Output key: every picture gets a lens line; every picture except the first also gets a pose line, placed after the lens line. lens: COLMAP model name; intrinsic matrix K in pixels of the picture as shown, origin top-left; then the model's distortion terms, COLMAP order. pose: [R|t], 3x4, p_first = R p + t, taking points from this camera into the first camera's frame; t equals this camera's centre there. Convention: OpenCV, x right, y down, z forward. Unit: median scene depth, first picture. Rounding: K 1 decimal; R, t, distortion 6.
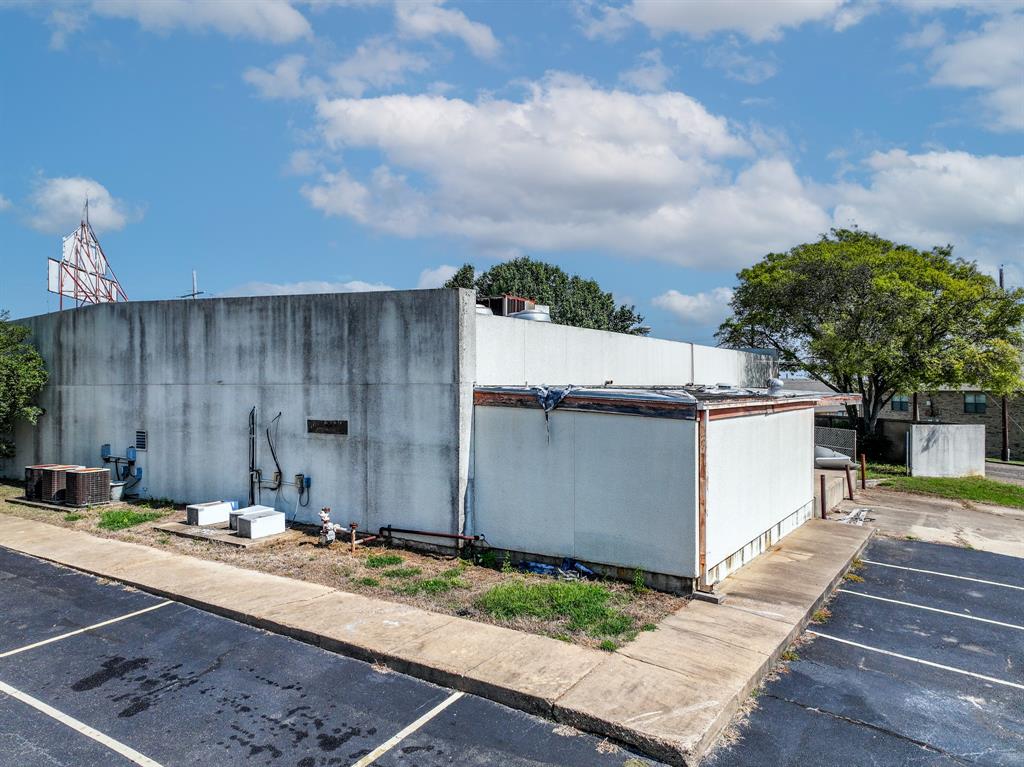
lens RADIAL K [[717.1, 0, 511.4], [0, 717.1, 387.9], [0, 0, 1]] dist [-0.000527, 0.010652]
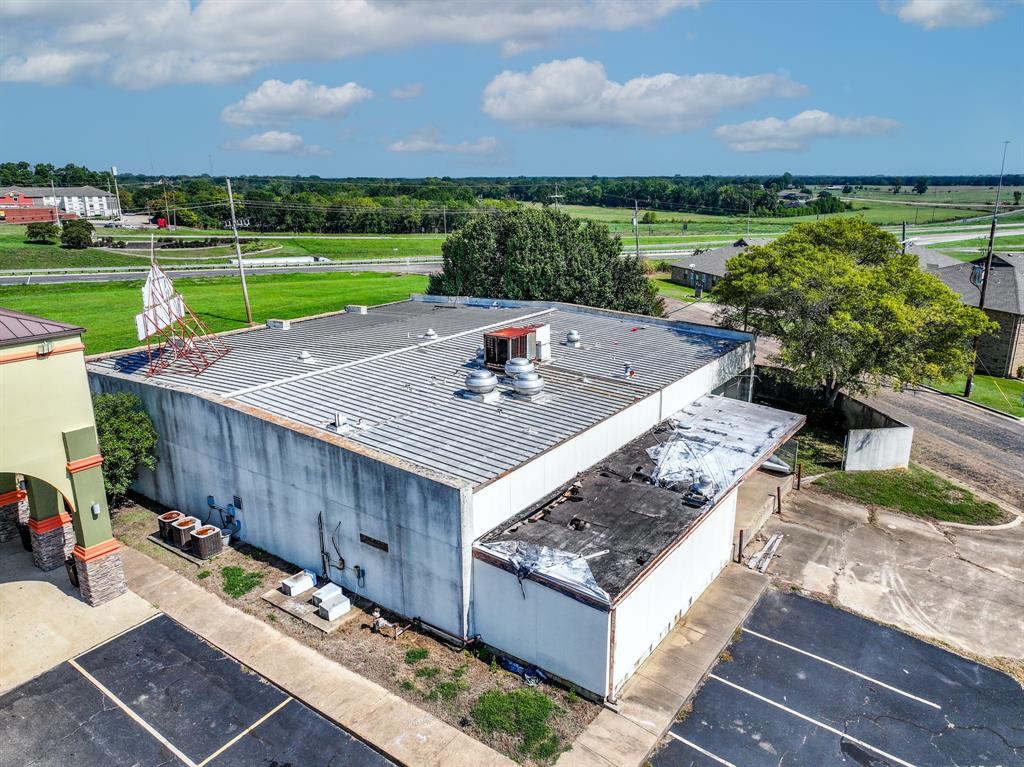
lens RADIAL K [[717.1, 0, 510.9], [0, 717.1, 386.4], [0, 0, 1]] dist [-0.000527, 0.010652]
pose [[0.998960, 0.007223, -0.045017, 0.077447], [0.005528, 0.960898, 0.276849, -0.616931], [0.045256, -0.276810, 0.959859, -0.273012]]
